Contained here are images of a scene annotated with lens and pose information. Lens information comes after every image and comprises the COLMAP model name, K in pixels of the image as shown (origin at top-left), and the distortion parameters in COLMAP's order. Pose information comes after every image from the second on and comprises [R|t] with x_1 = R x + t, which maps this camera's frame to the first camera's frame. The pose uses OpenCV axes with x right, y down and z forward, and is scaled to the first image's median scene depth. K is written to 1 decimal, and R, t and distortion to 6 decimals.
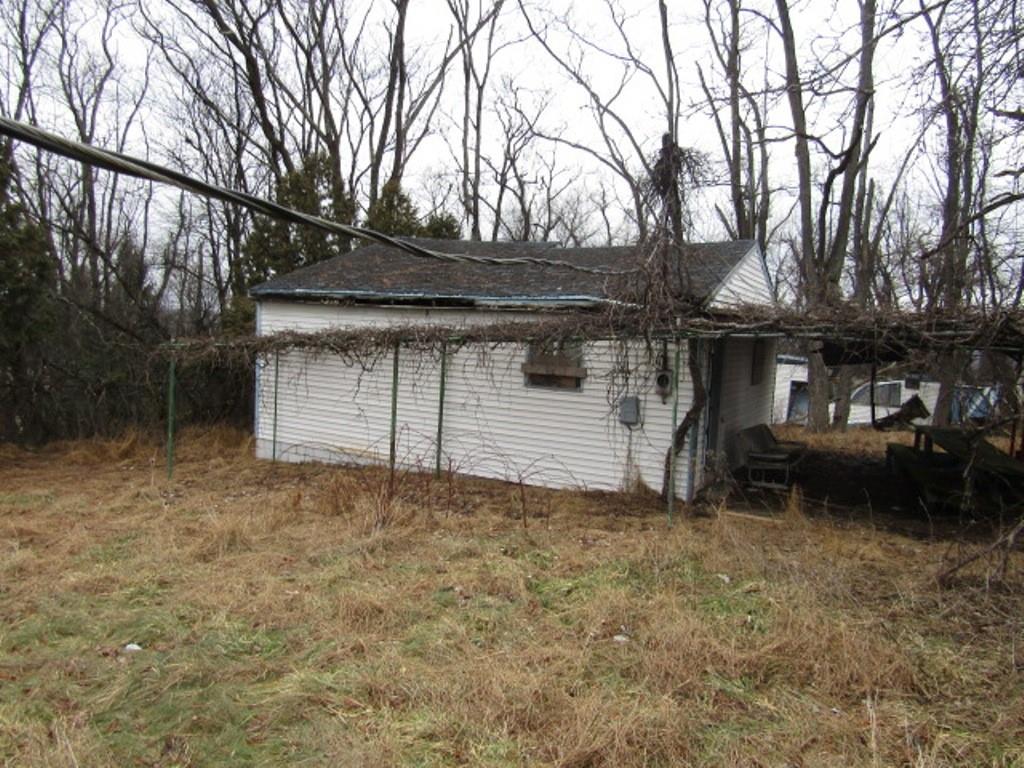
lens RADIAL K [[714.6, 0, 523.3], [0, 714.6, 396.5], [0, 0, 1]] dist [-0.033805, 0.025845]
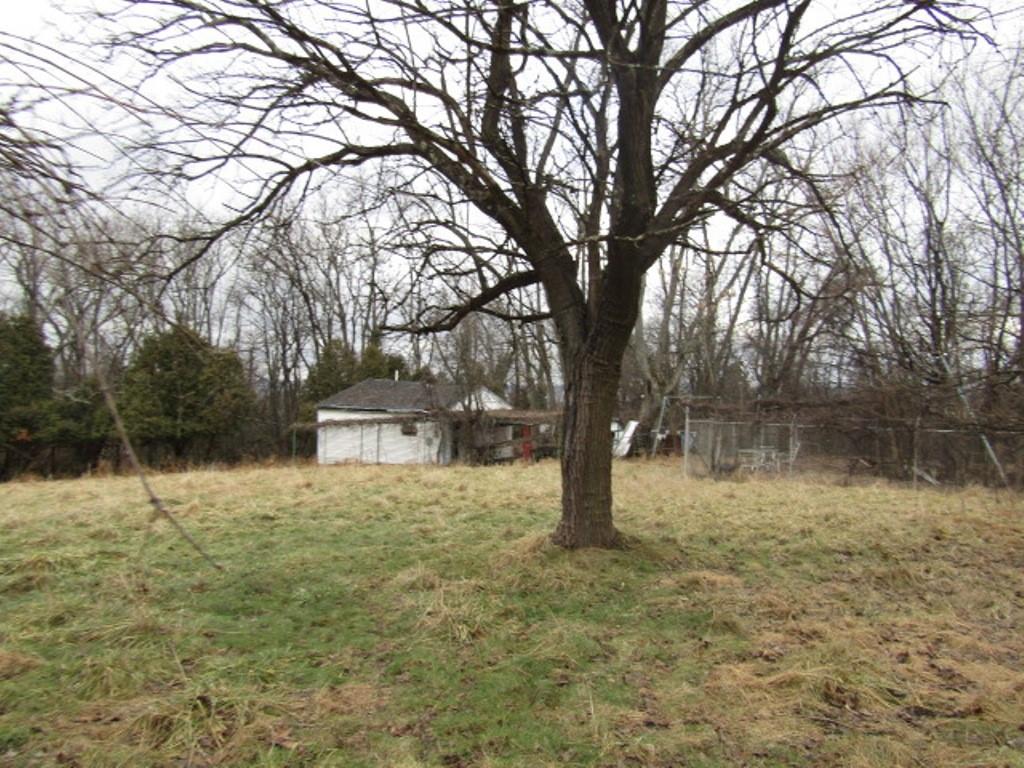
lens RADIAL K [[714.6, 0, 523.3], [0, 714.6, 396.5], [0, 0, 1]] dist [-0.033805, 0.025845]
pose [[0.999547, -0.029106, -0.007613, 0.556372], [0.028386, 0.996236, -0.081904, 0.087868], [0.009968, 0.081651, 0.996611, -2.164454]]
